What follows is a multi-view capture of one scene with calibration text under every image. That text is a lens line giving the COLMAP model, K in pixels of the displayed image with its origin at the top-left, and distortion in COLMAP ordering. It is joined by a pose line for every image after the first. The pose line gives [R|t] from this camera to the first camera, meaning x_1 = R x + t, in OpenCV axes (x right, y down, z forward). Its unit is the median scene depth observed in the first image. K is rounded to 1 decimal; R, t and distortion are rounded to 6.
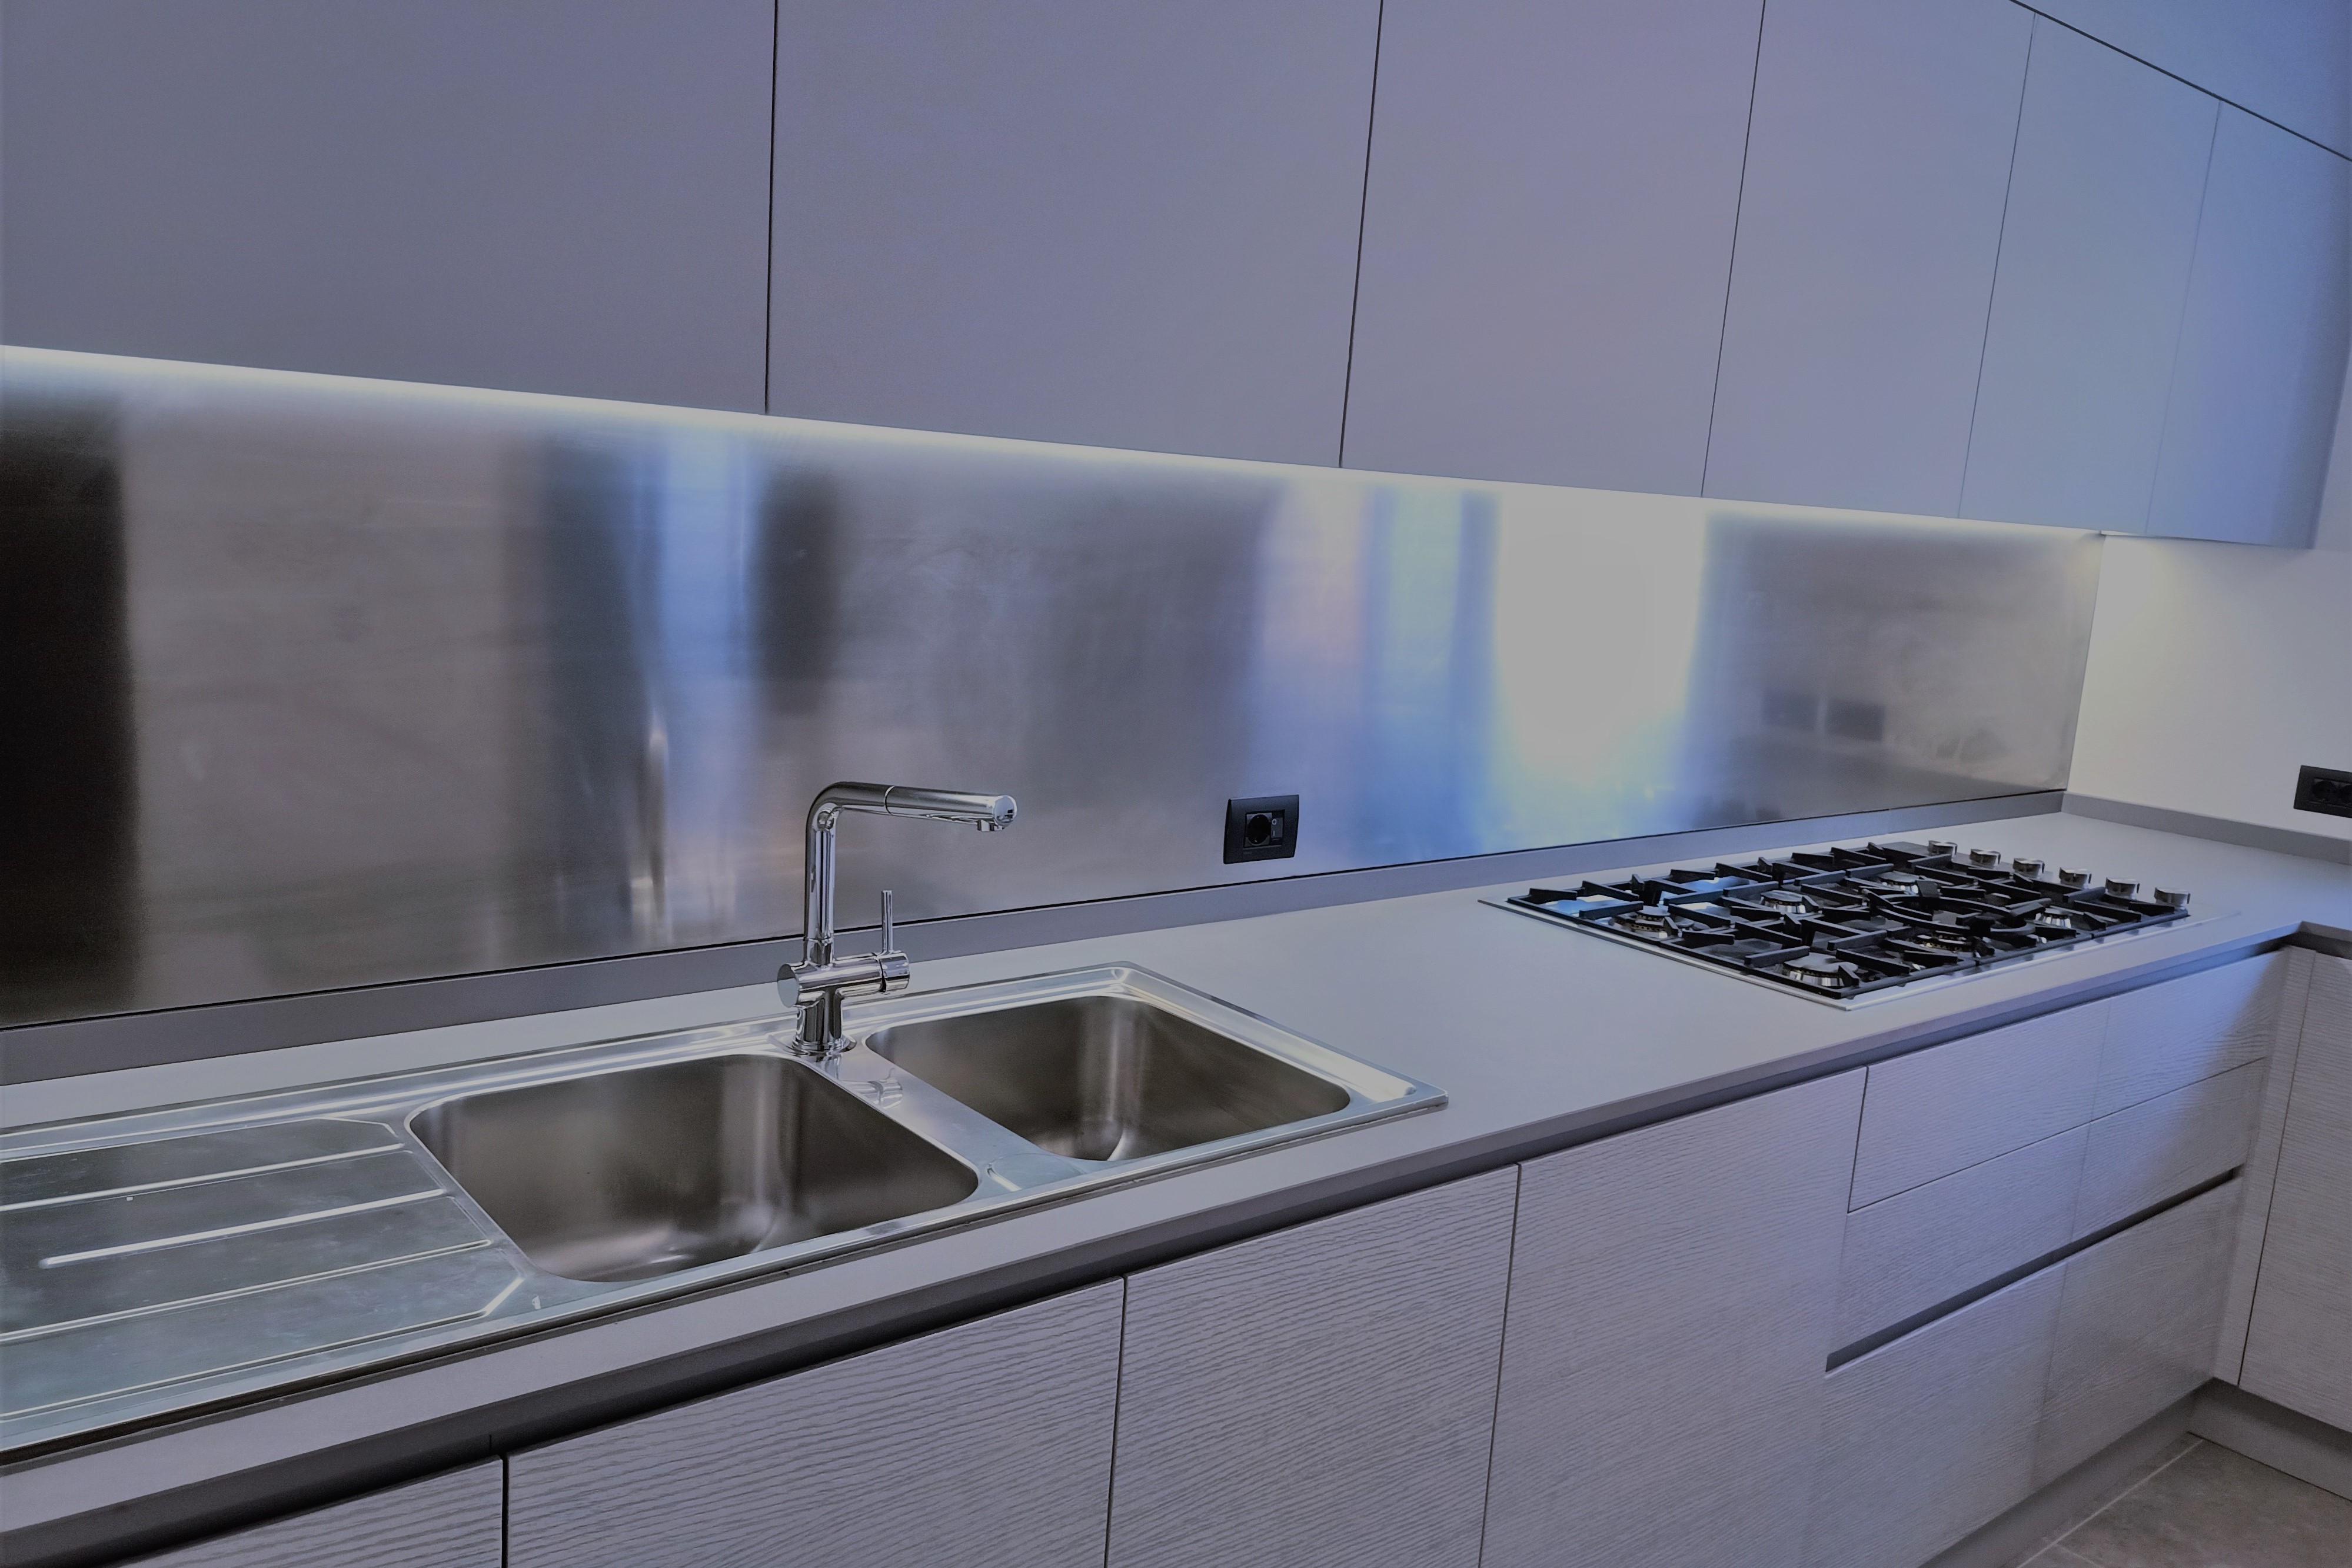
lens RADIAL K [[1740.5, 0, 1166.6], [0, 1740.5, 773.1], [0, 0, 1]] dist [0.036552, -0.052400]
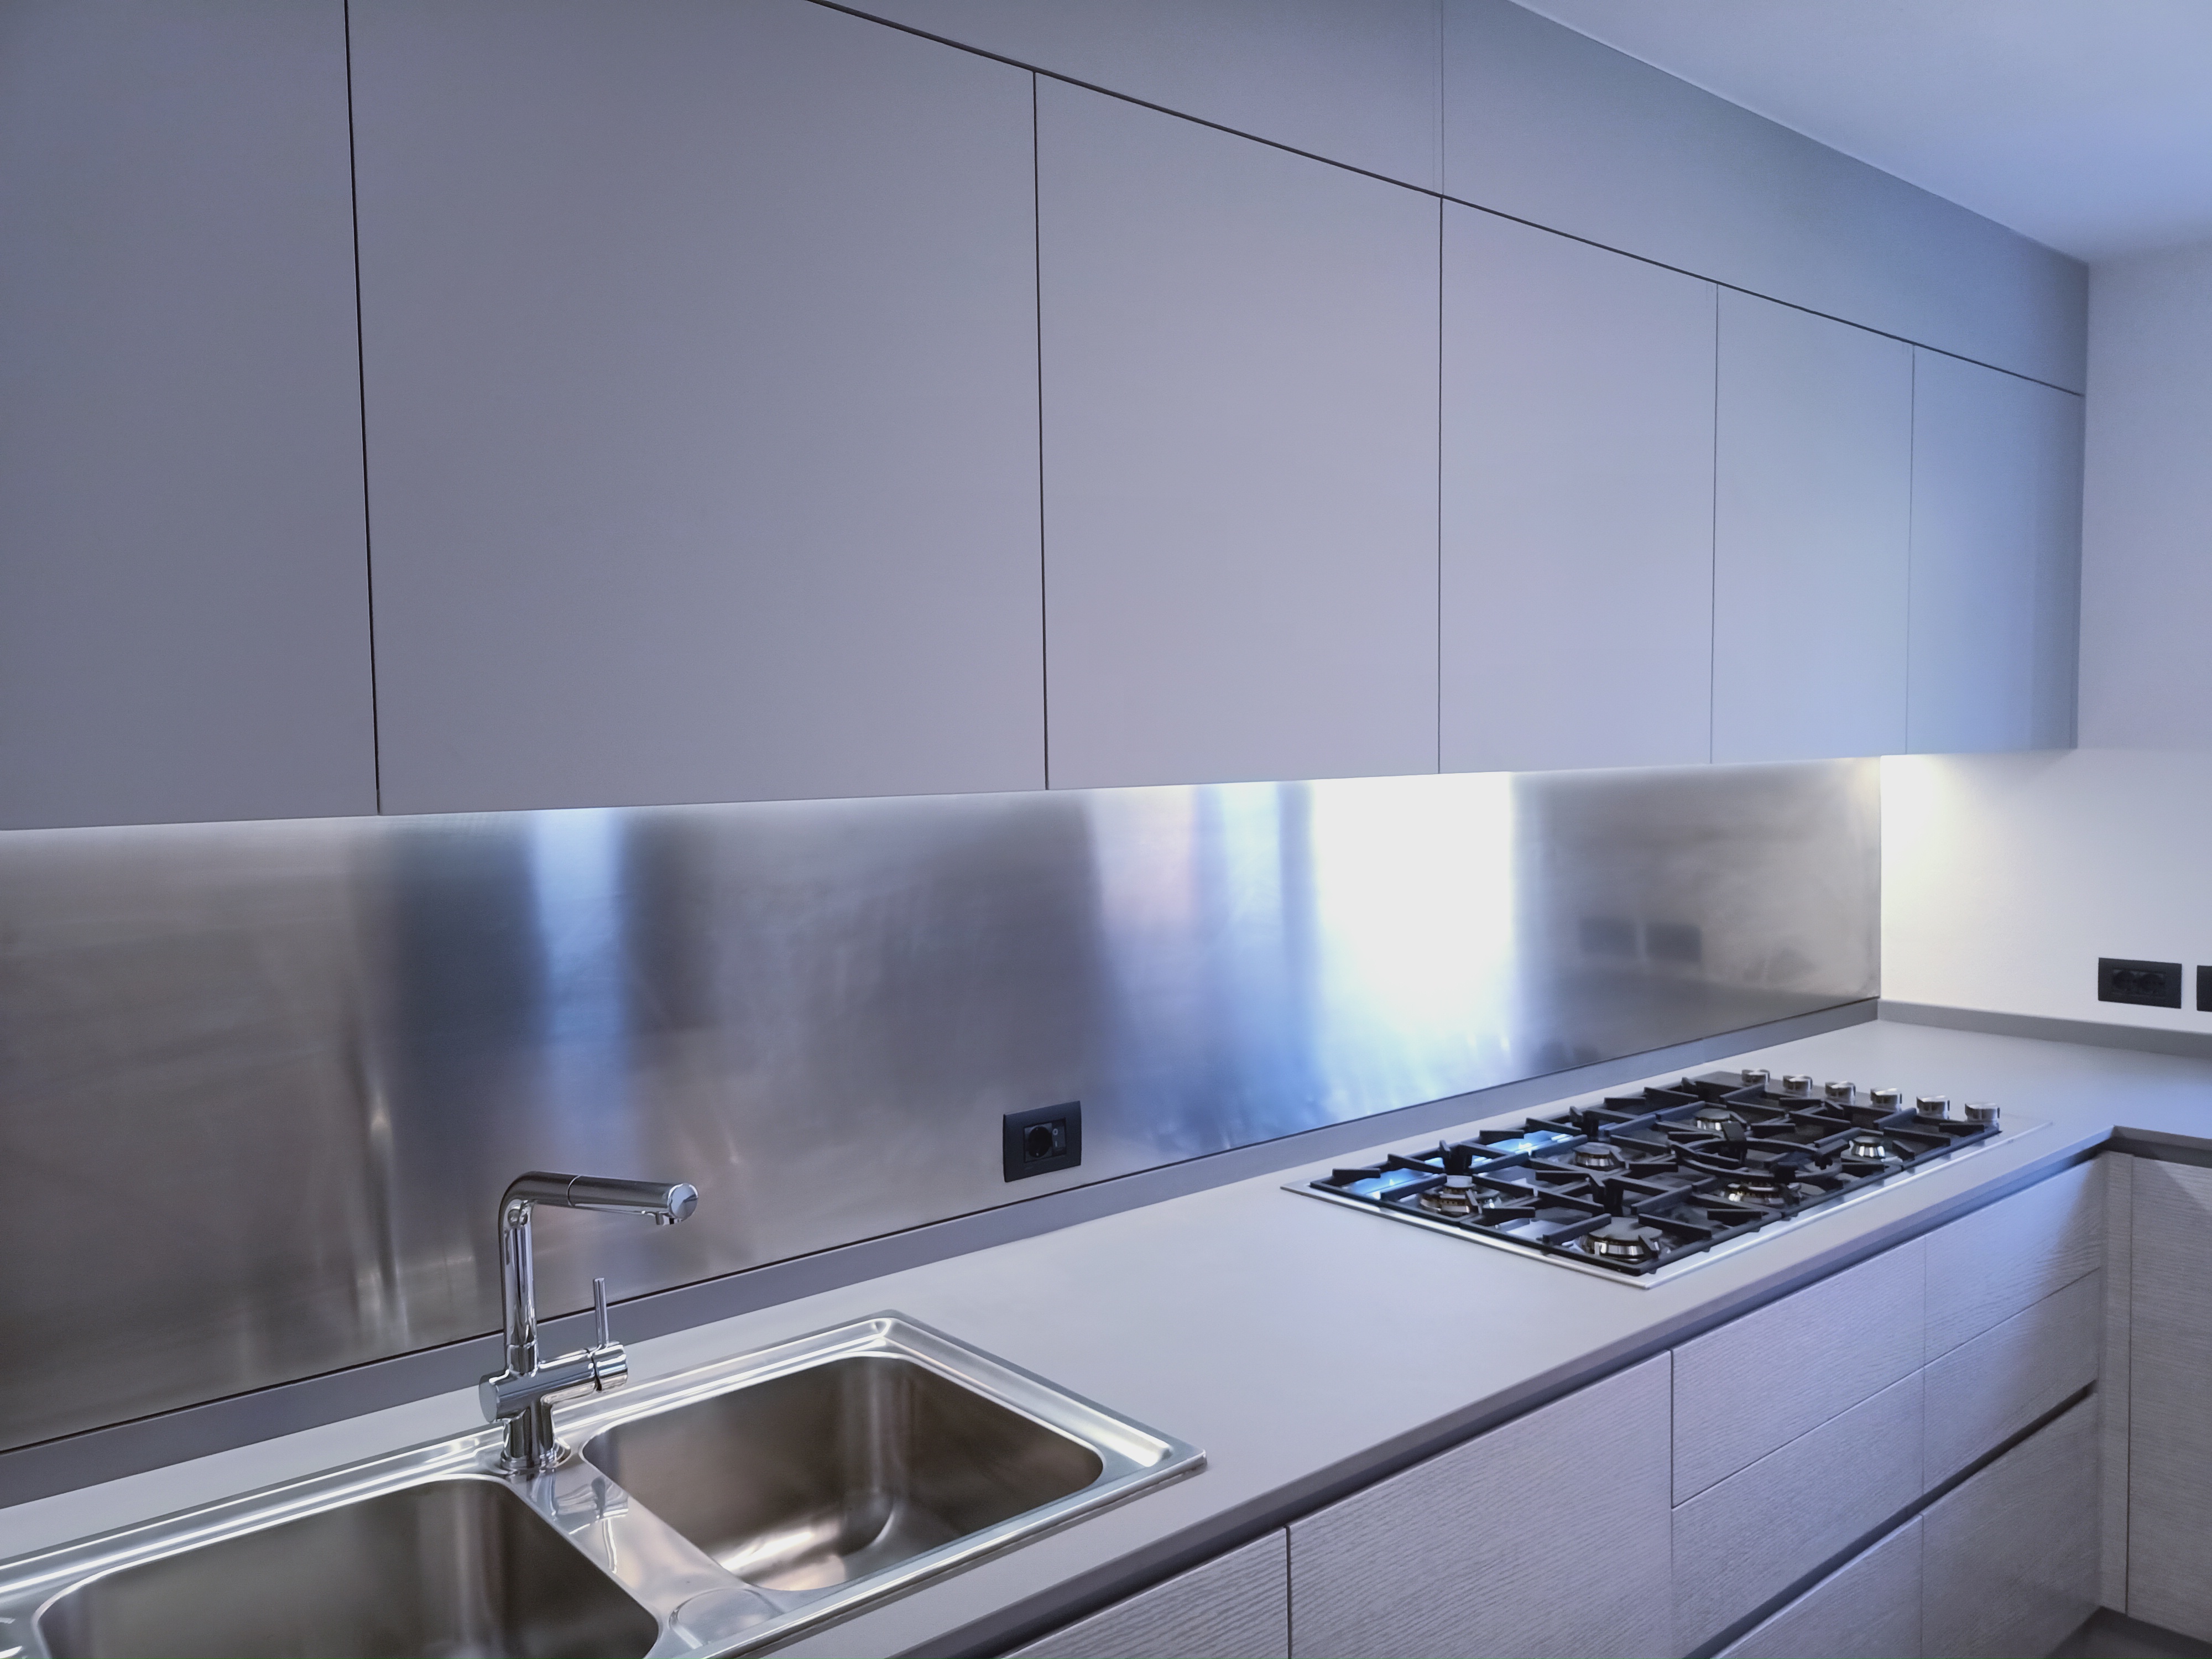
lens RADIAL K [[1638.1, 0, 1103.6], [0, 1638.1, 806.9], [0, 0, 1]] dist [0.031158, -0.045006]
pose [[0.996155, -0.085159, 0.020570, 0.079740], [0.086996, 0.989251, -0.117536, -0.039443], [-0.010340, 0.118873, 0.992856, 0.059614]]
